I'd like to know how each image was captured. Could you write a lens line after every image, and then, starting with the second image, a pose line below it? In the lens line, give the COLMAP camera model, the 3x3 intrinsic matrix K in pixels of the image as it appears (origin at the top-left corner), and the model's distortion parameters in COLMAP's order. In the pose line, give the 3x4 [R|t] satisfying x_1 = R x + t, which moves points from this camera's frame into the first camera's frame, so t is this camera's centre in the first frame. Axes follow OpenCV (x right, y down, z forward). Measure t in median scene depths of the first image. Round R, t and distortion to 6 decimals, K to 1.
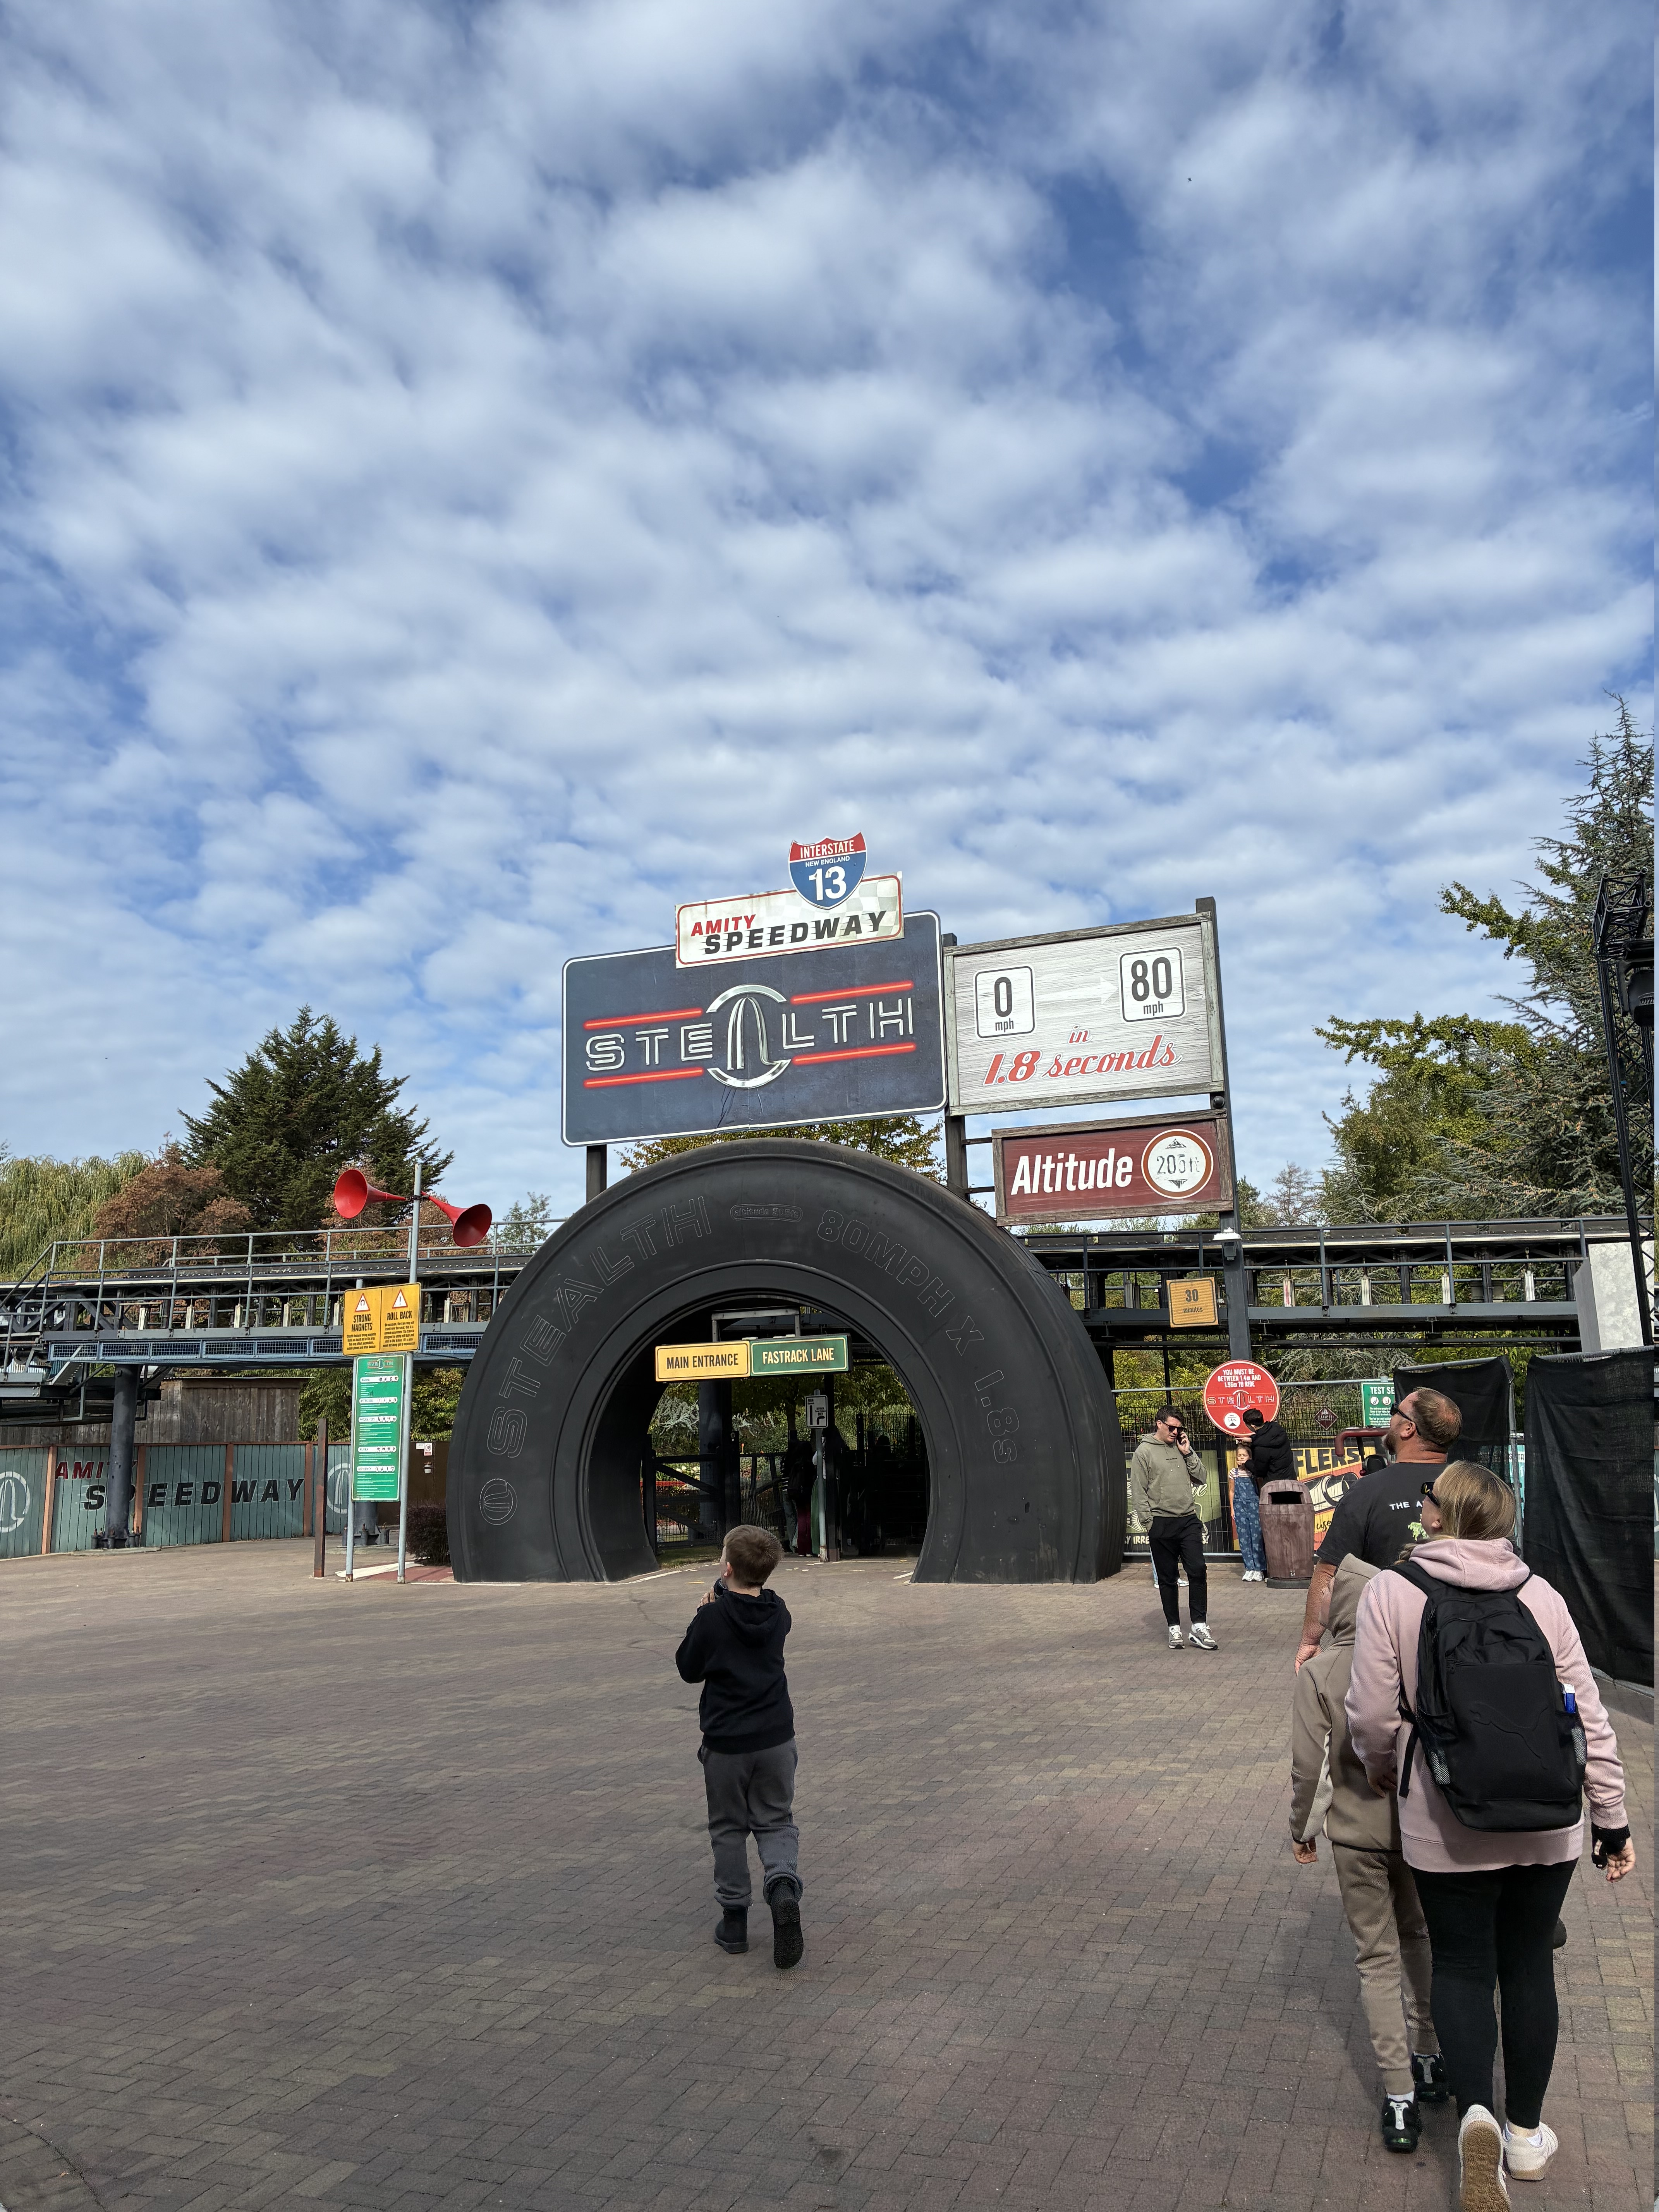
lens RADIAL K [[1651.8, 0, 820.8], [0, 1651.8, 1154.0], [0, 0, 1]] dist [0.099102, -0.310544]
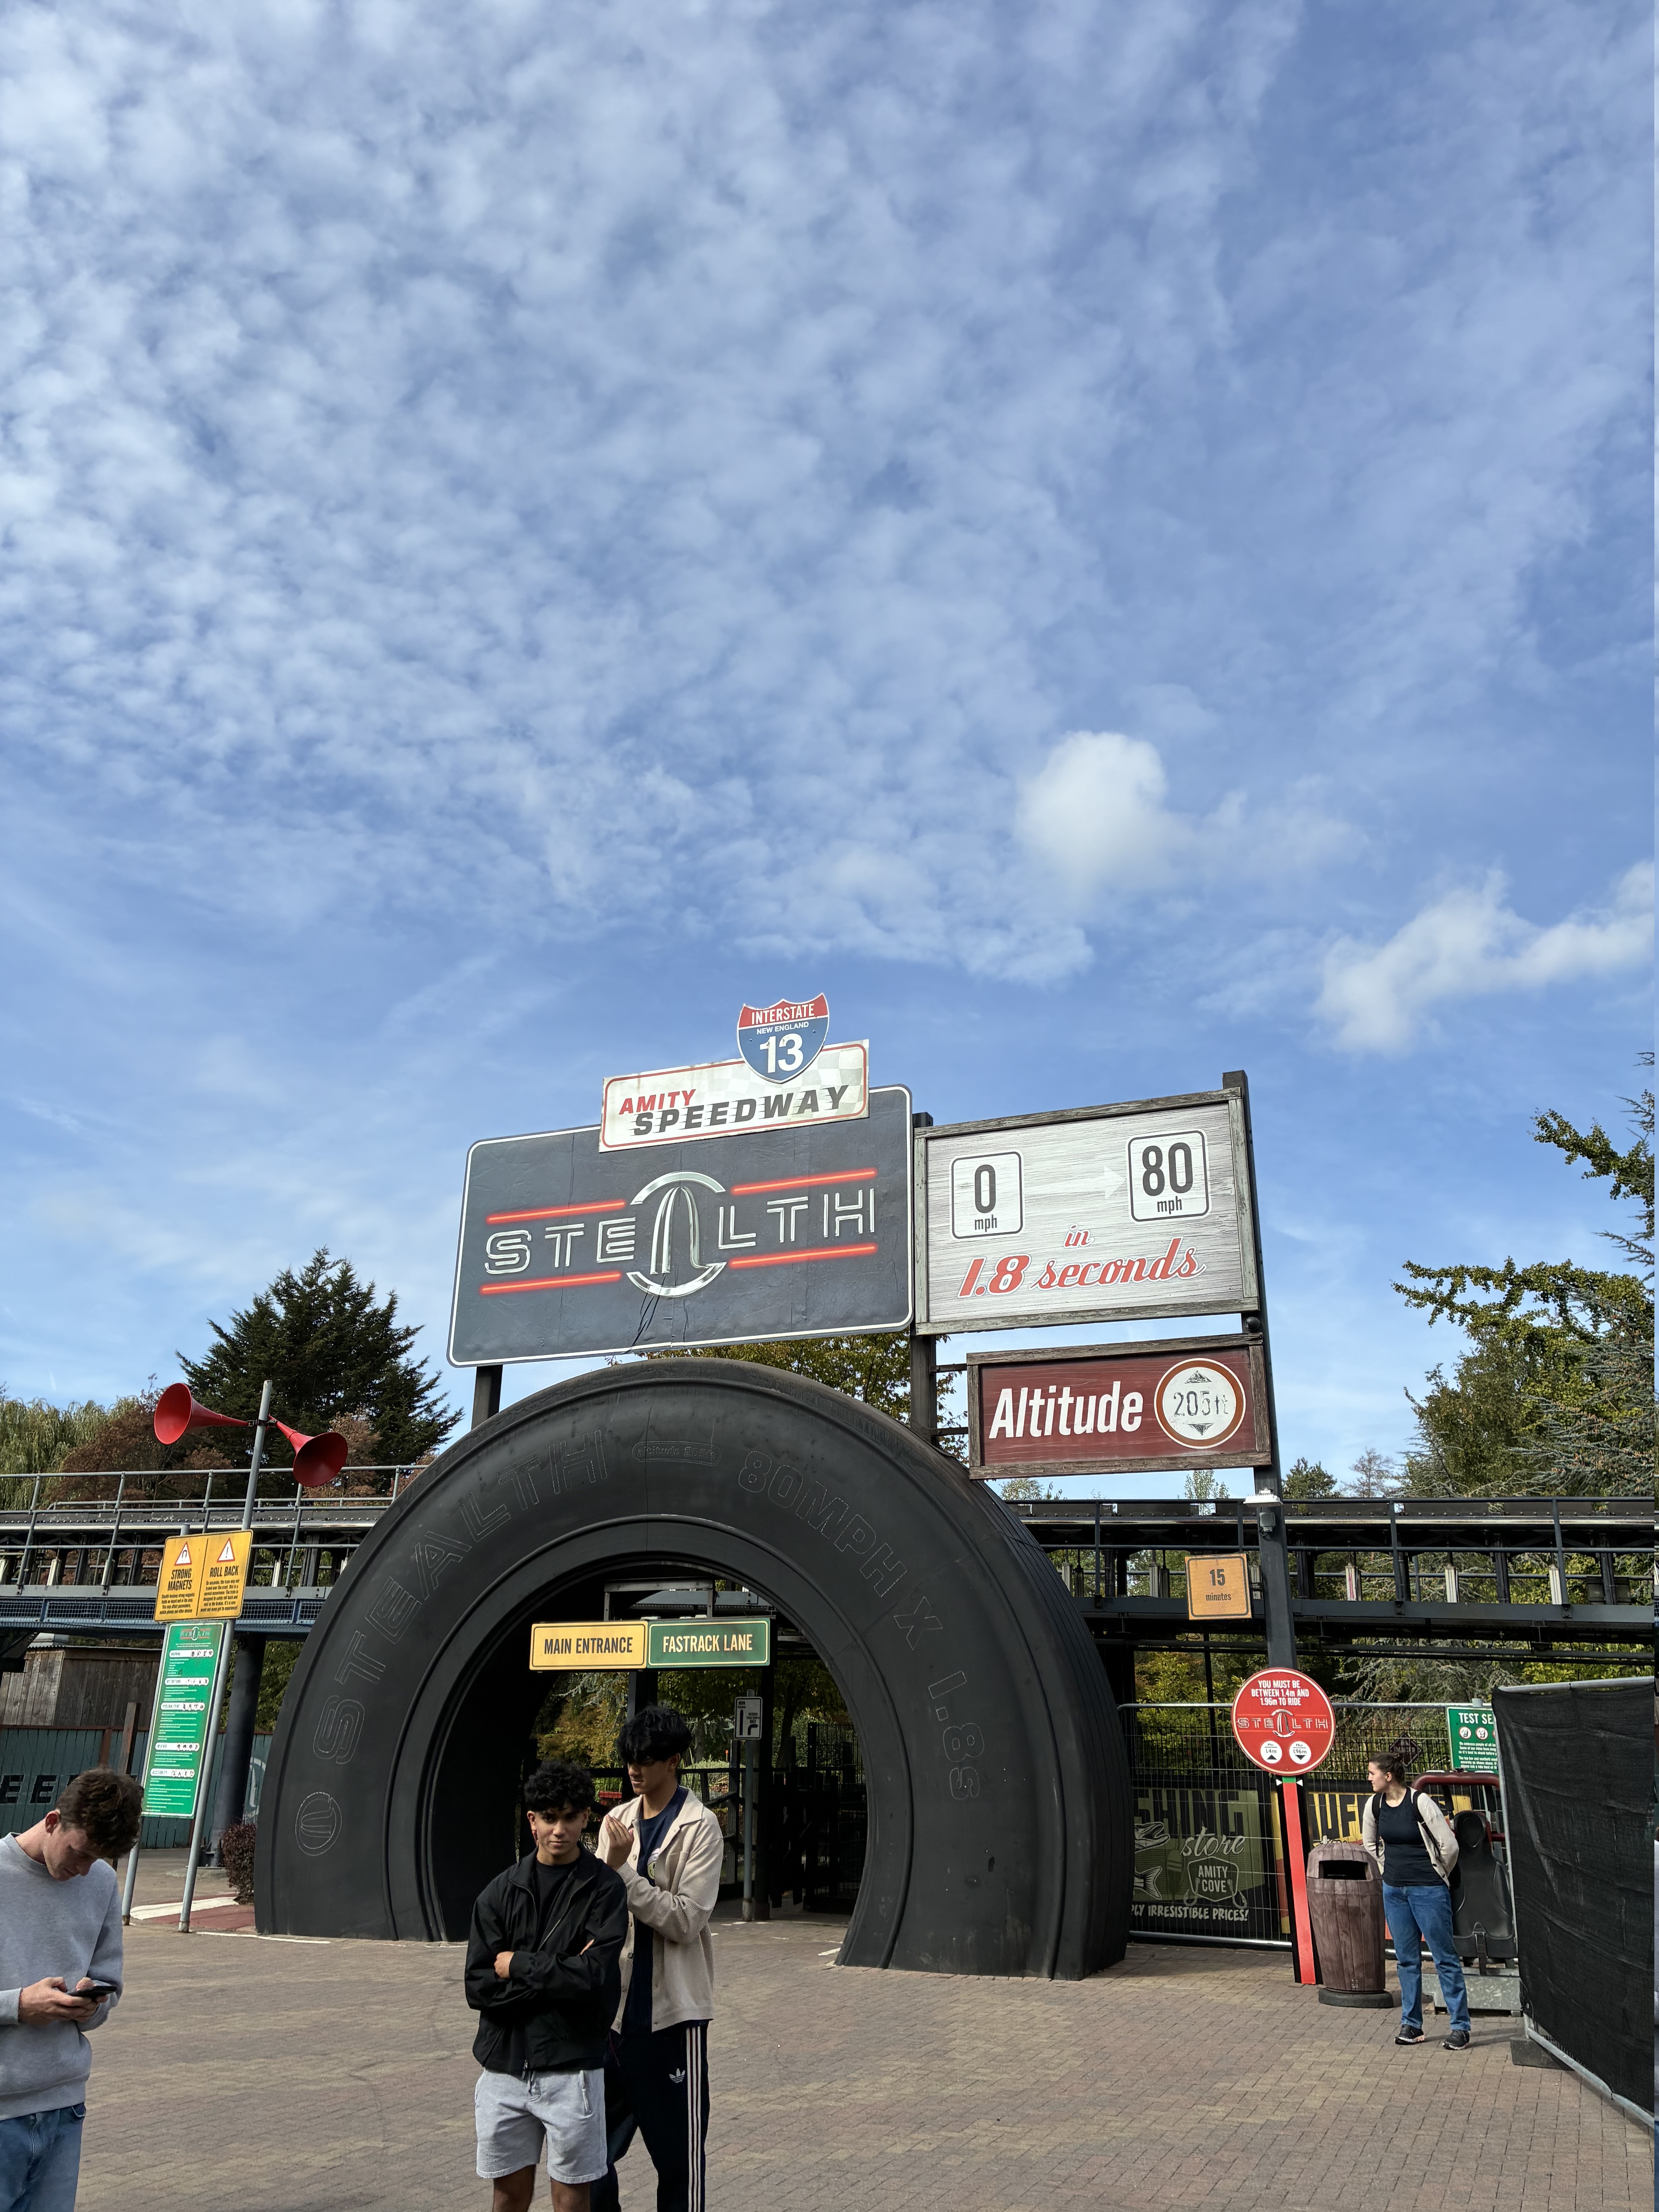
lens RADIAL K [[1691.5, 0, 843.7], [0, 1691.5, 1123.7], [0, 0, 1]] dist [0.008637, -0.026322]
pose [[0.999034, 0.026819, -0.034800, 0.066743], [-0.032690, 0.982951, -0.180936, 0.023989], [0.029355, 0.181899, 0.982879, 0.178282]]
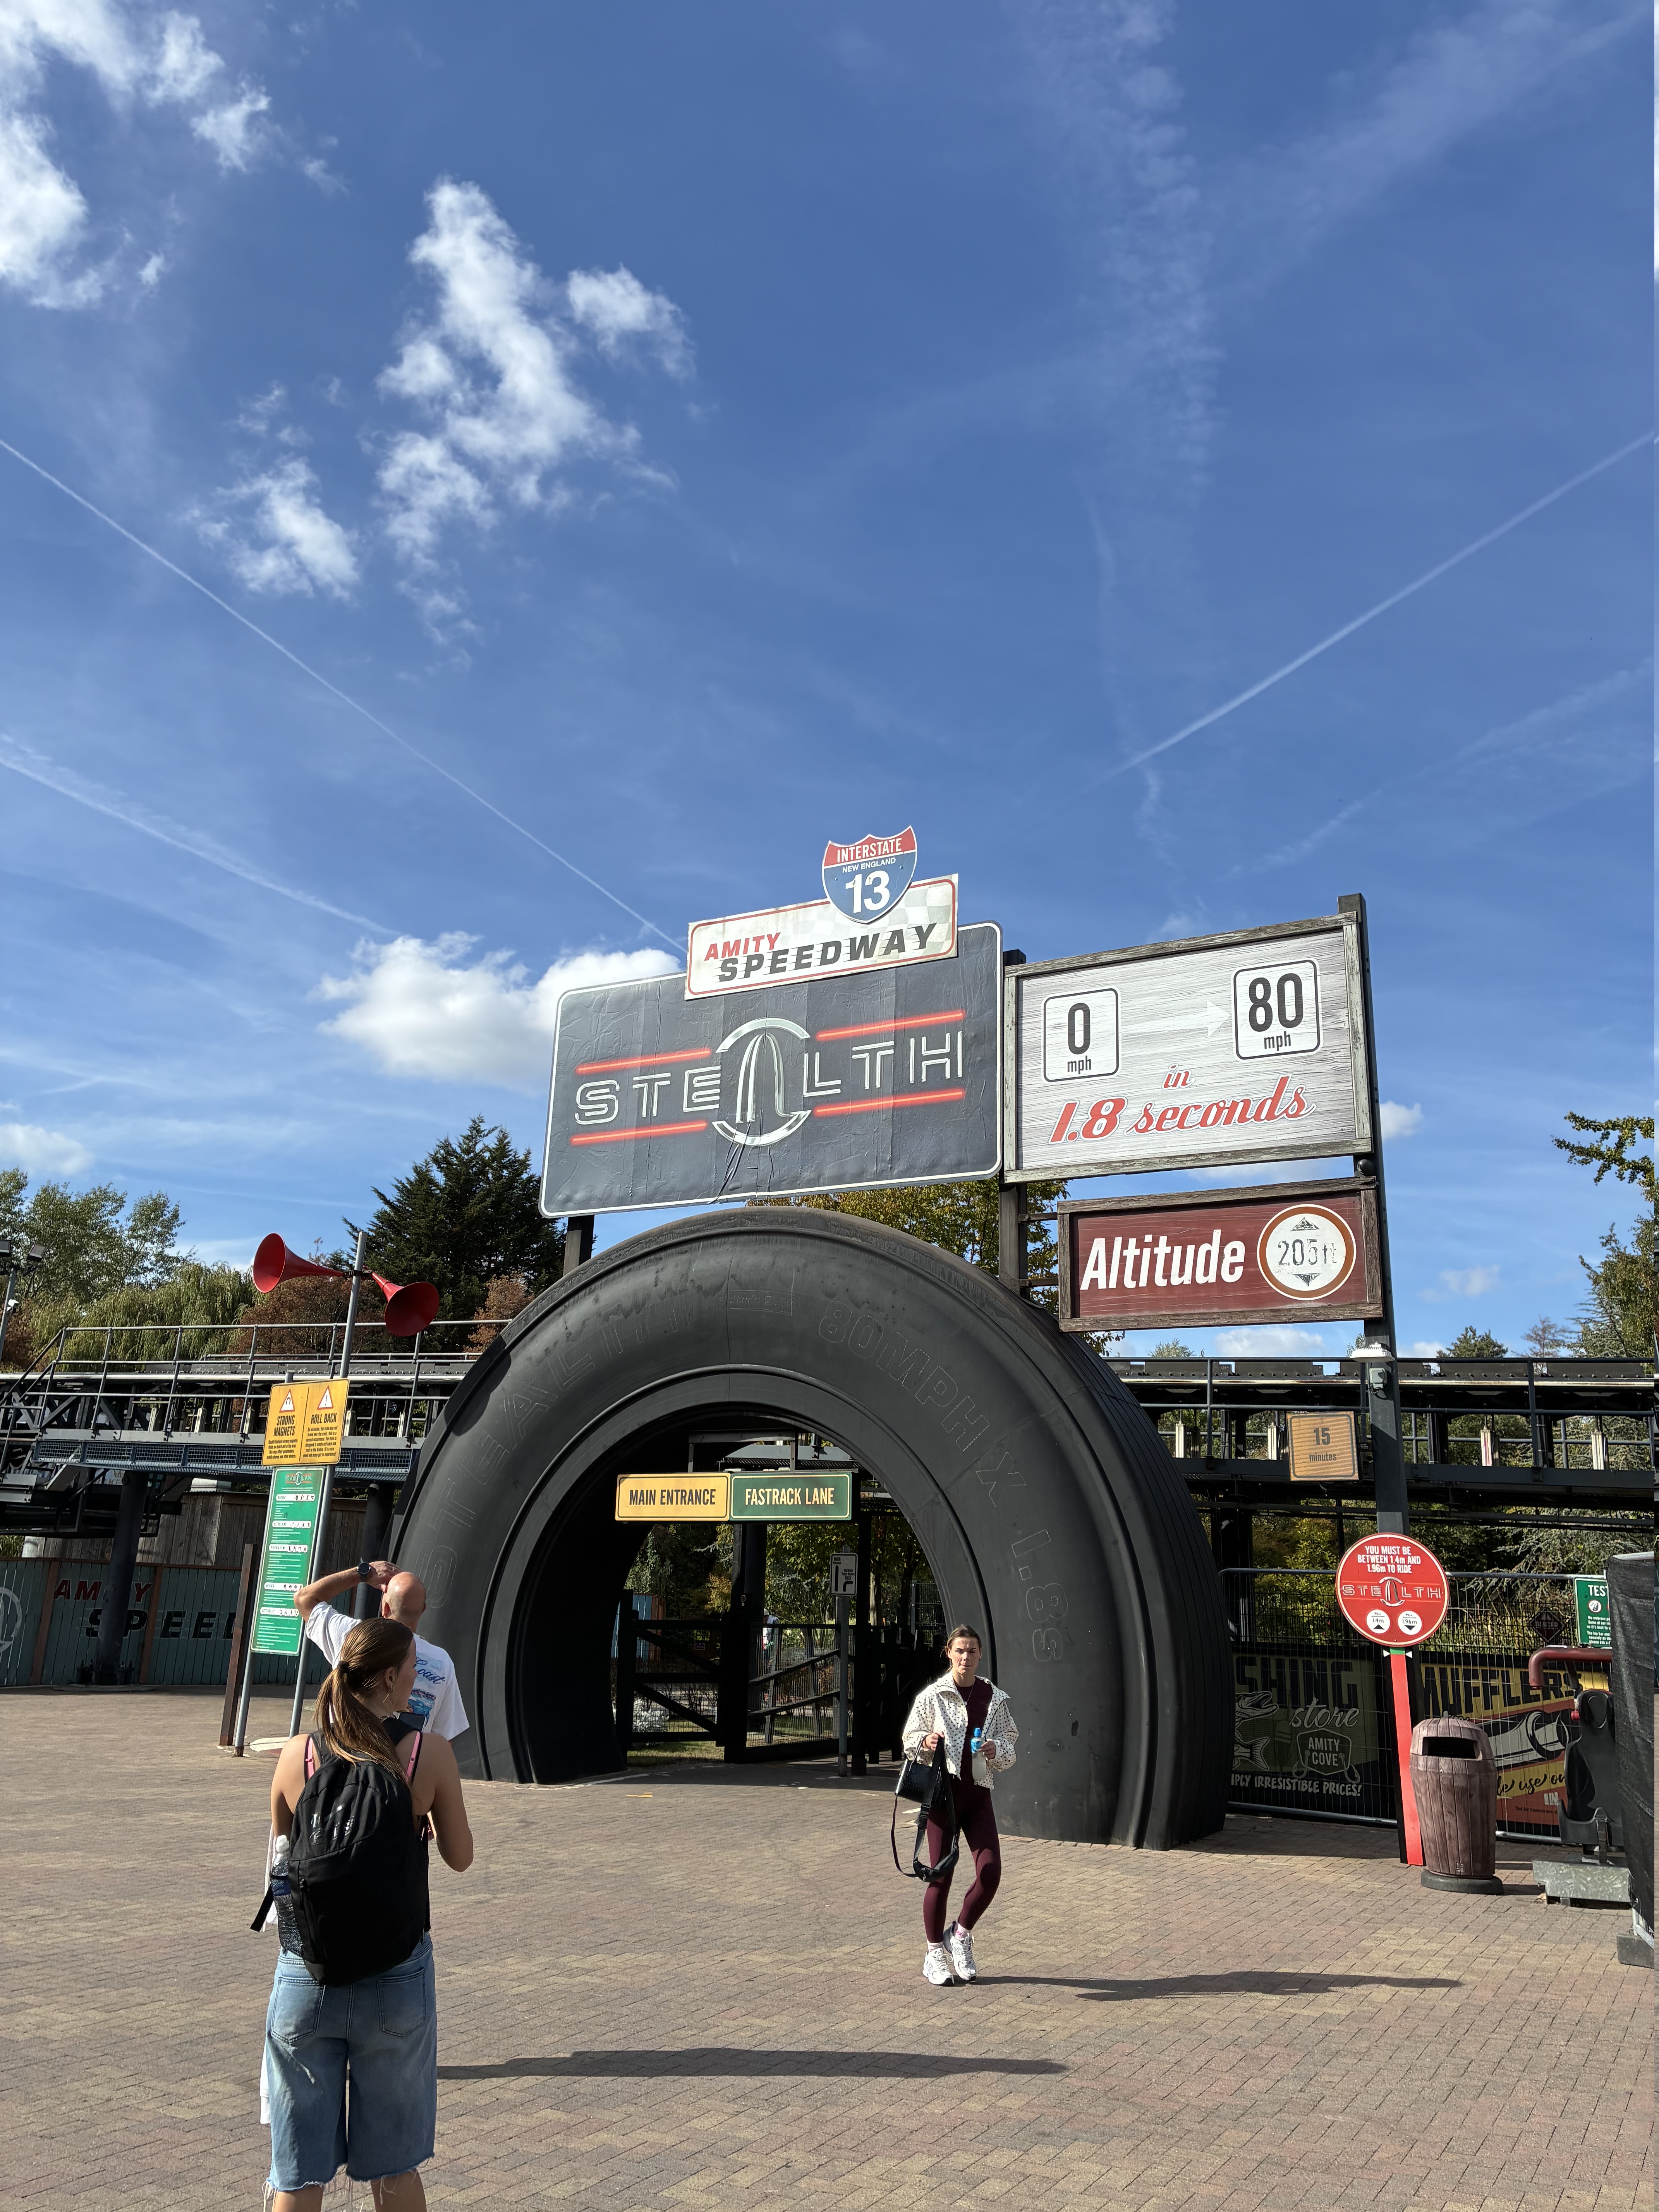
lens RADIAL K [[1686.5, 0, 794.1], [0, 1686.5, 1089.9], [0, 0, 1]] dist [0.003474, -0.031953]
pose [[0.987360, 0.018316, -0.157434, 0.100011], [-0.037750, 0.991891, -0.121353, 0.030572], [0.153935, 0.125762, 0.980045, 0.218550]]
